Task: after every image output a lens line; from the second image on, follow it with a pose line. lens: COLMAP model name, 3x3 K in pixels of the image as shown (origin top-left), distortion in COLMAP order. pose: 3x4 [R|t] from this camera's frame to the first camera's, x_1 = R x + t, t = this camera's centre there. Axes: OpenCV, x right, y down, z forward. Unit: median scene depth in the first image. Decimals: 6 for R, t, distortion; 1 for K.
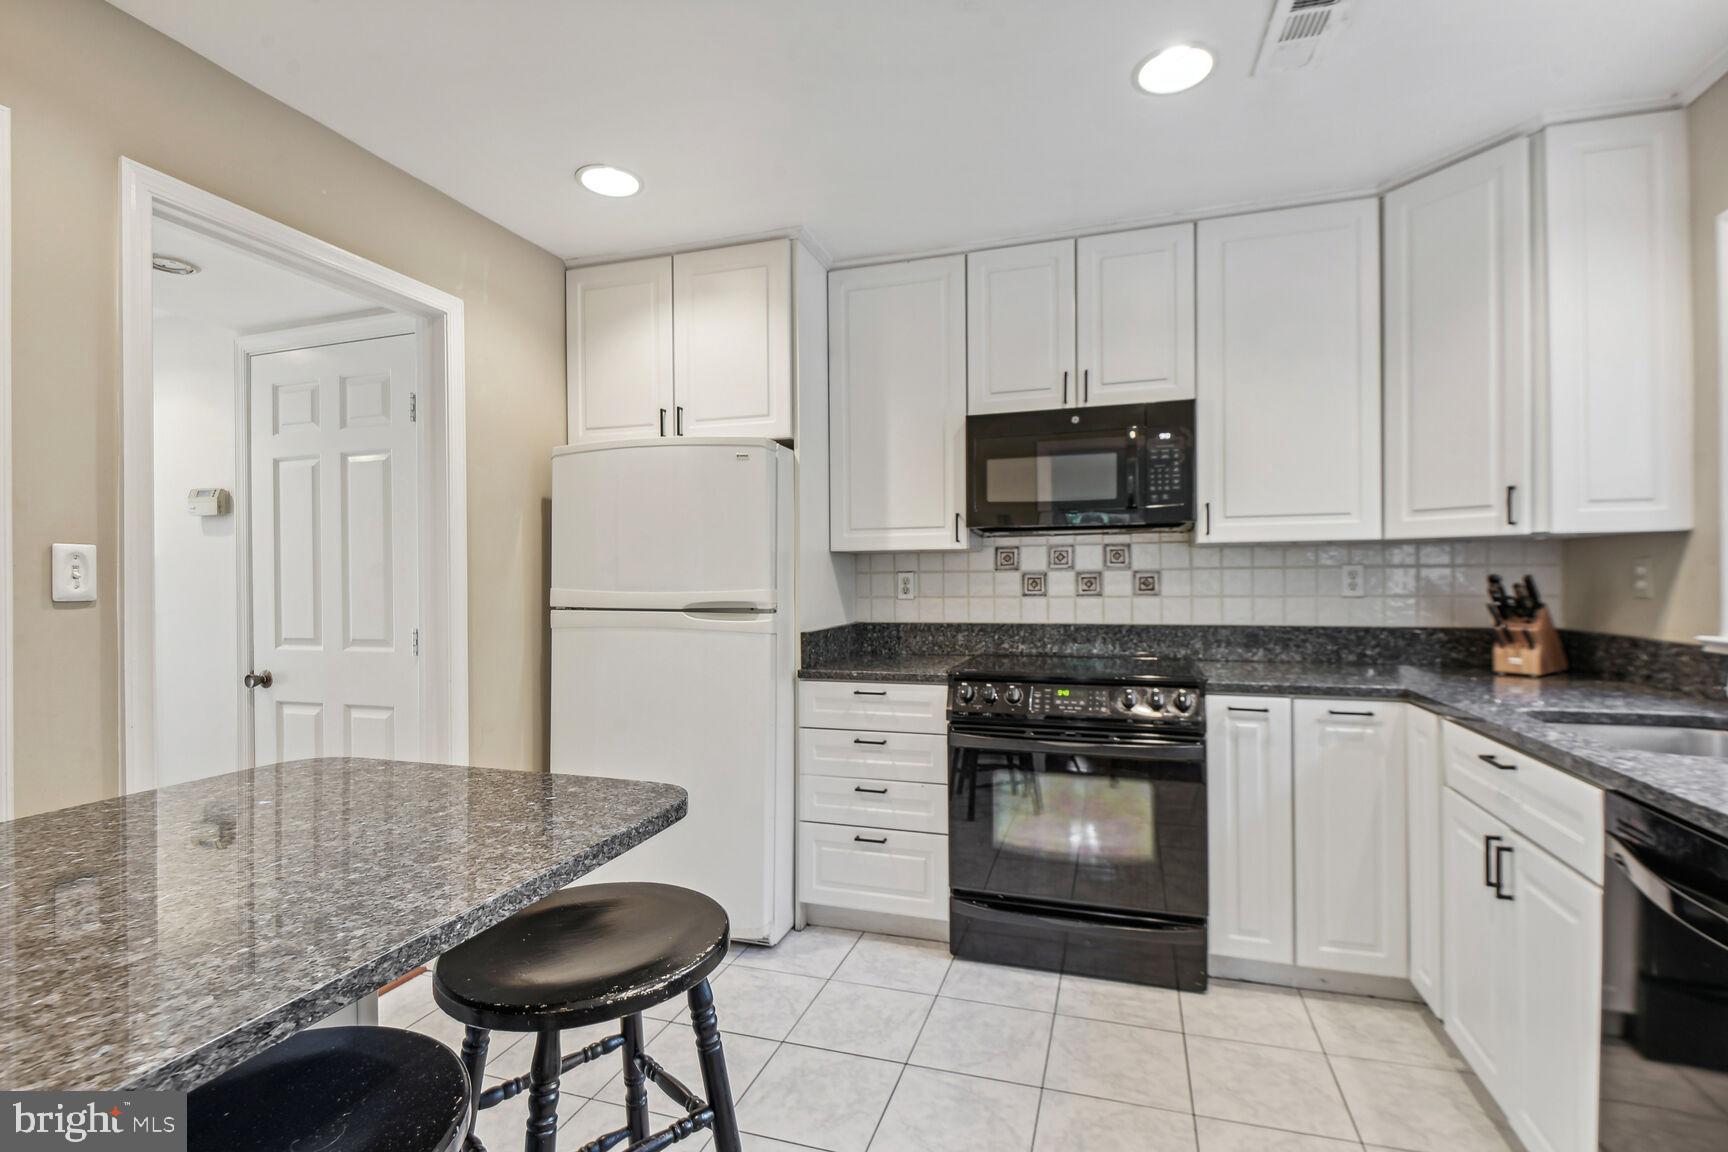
lens RADIAL K [[773.5, 0, 886.7], [0, 773.5, 562.2], [0, 0, 1]] dist [-0.000198, -0.000585]
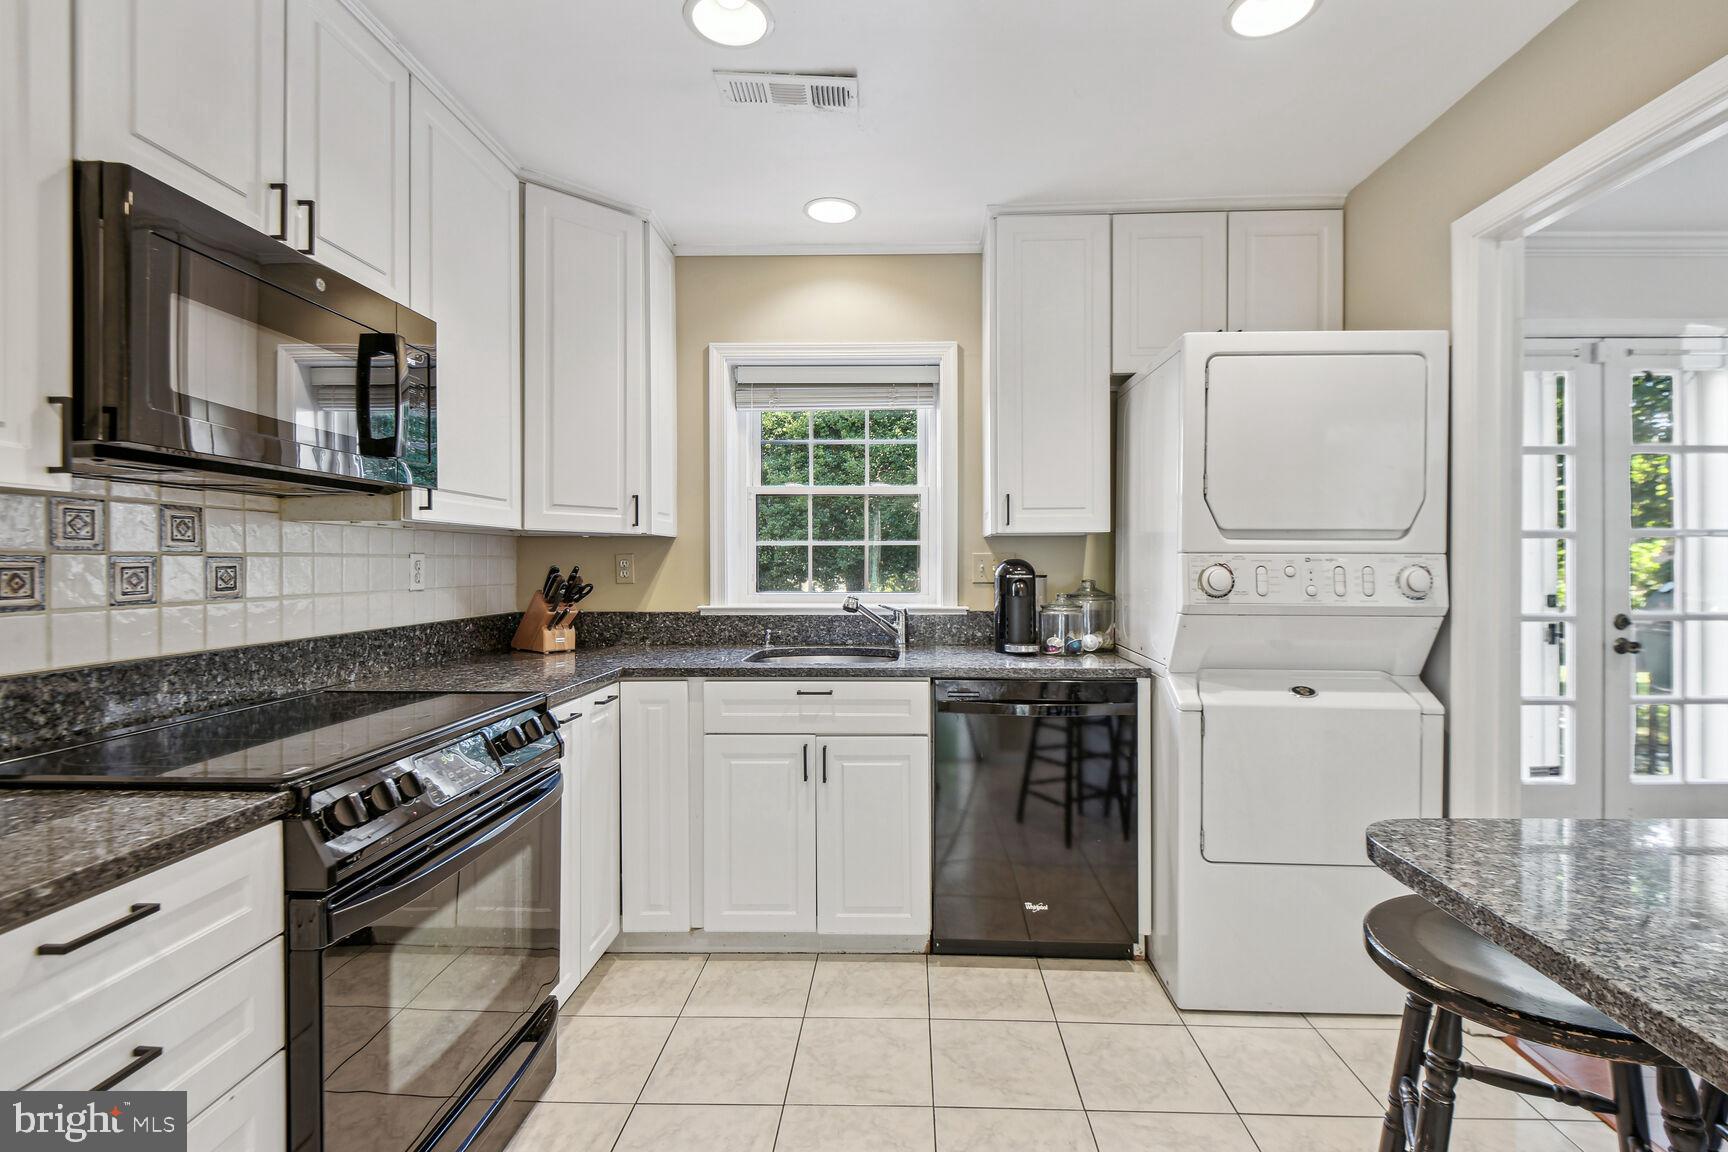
lens RADIAL K [[766.8, 0, 887.9], [0, 766.8, 575.7], [0, 0, 1]] dist [0.000883, -0.010237]
pose [[-0.273736, -0.006947, 0.961780, -0.372105], [-0.018282, 0.999831, 0.002018, 0.016077], [-0.961631, -0.017031, -0.273817, 0.709632]]
